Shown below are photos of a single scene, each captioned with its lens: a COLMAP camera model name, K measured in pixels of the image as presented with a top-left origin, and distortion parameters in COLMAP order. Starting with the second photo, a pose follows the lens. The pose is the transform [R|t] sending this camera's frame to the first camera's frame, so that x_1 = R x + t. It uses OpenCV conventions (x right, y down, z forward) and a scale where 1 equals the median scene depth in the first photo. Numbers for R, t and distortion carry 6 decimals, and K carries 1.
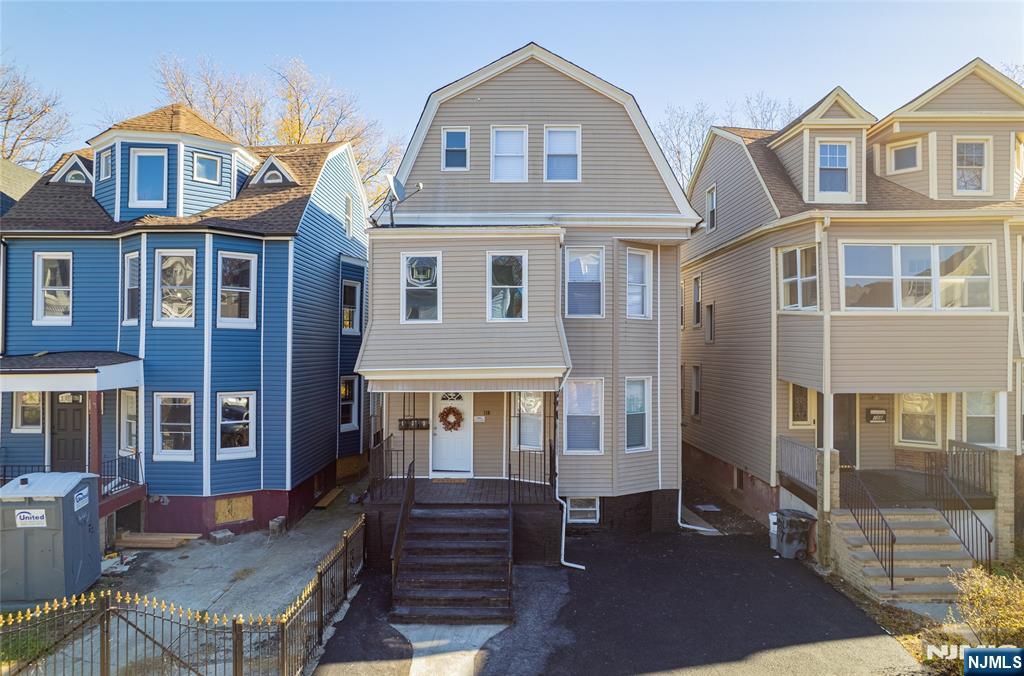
lens RADIAL K [[649.4, 0, 517.6], [0, 649.4, 344.1], [0, 0, 1]] dist [-0.029300, 0.018162]
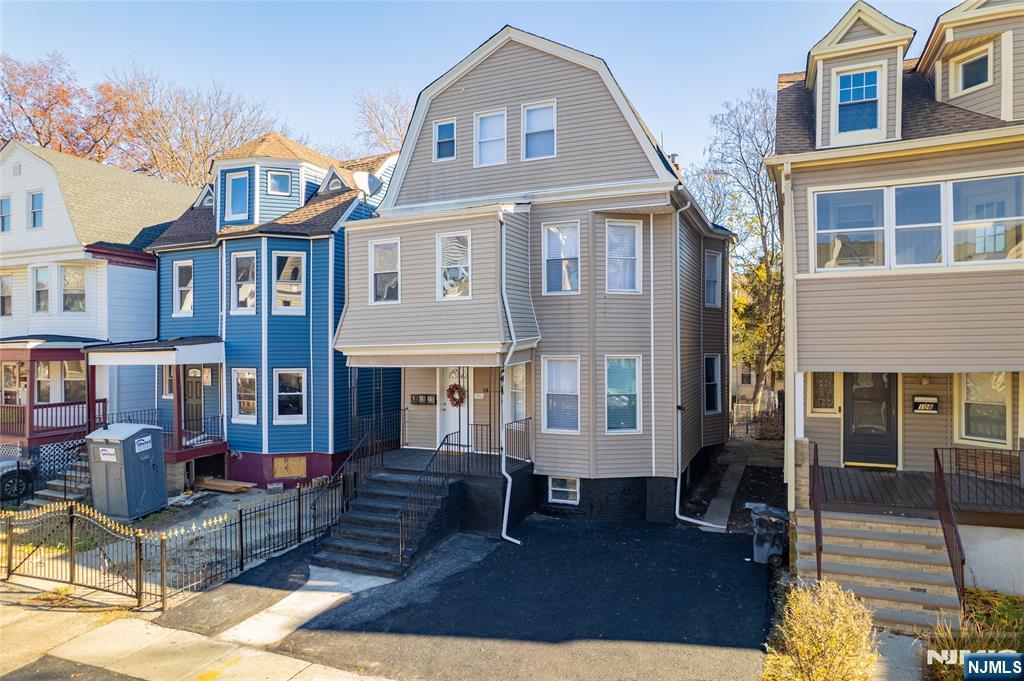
lens RADIAL K [[654.8, 0, 503.0], [0, 654.8, 342.3], [0, 0, 1]] dist [-0.027825, 0.023337]
pose [[0.914656, -0.009095, -0.404130, 0.422157], [0.011128, 0.999934, 0.002683, 0.027904], [0.404079, -0.006951, 0.914698, 0.058183]]
